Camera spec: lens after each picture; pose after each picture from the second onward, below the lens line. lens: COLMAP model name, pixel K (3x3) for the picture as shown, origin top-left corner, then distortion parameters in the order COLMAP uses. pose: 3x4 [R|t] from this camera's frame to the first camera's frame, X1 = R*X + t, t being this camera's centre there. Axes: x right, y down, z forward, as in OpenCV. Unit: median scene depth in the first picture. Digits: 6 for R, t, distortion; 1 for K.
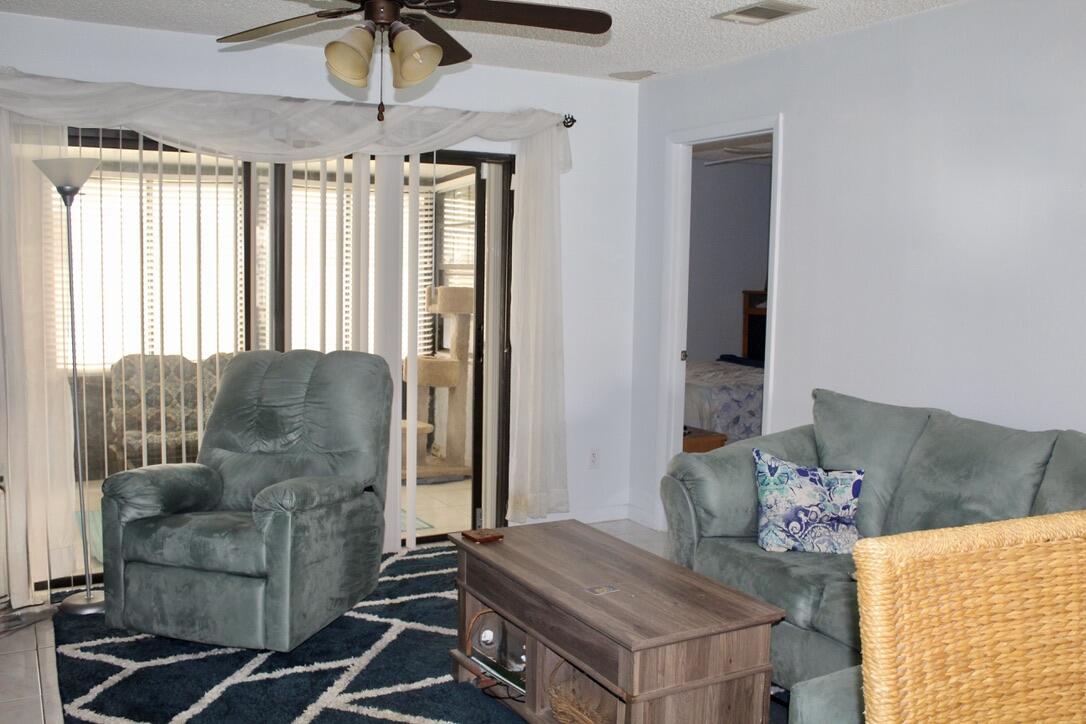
lens RADIAL K [[1010.6, 0, 542.7], [0, 1010.6, 364.2], [0, 0, 1]] dist [-0.071681, 0.000000]
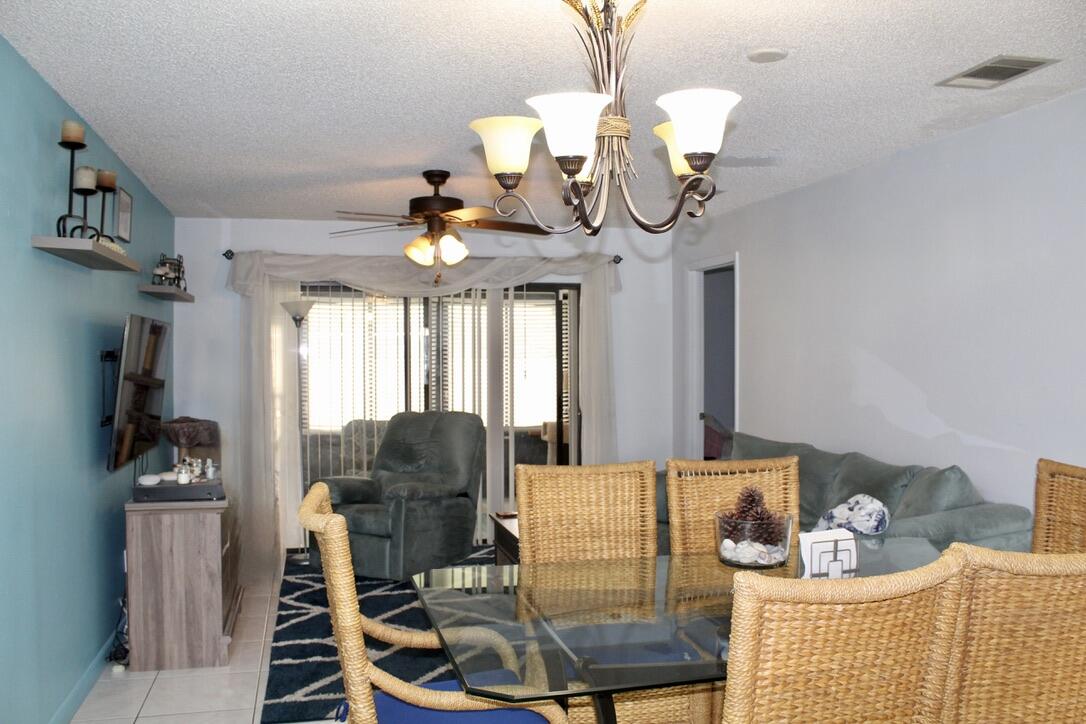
lens RADIAL K [[912.6, 0, 541.3], [0, 912.6, 359.6], [0, 0, 1]] dist [-0.149908, 0.127386]
pose [[0.970079, -0.019335, -0.242018, 0.327692], [-0.002761, 0.995881, -0.090628, 0.040822], [0.242774, 0.088584, 0.966030, -0.438619]]
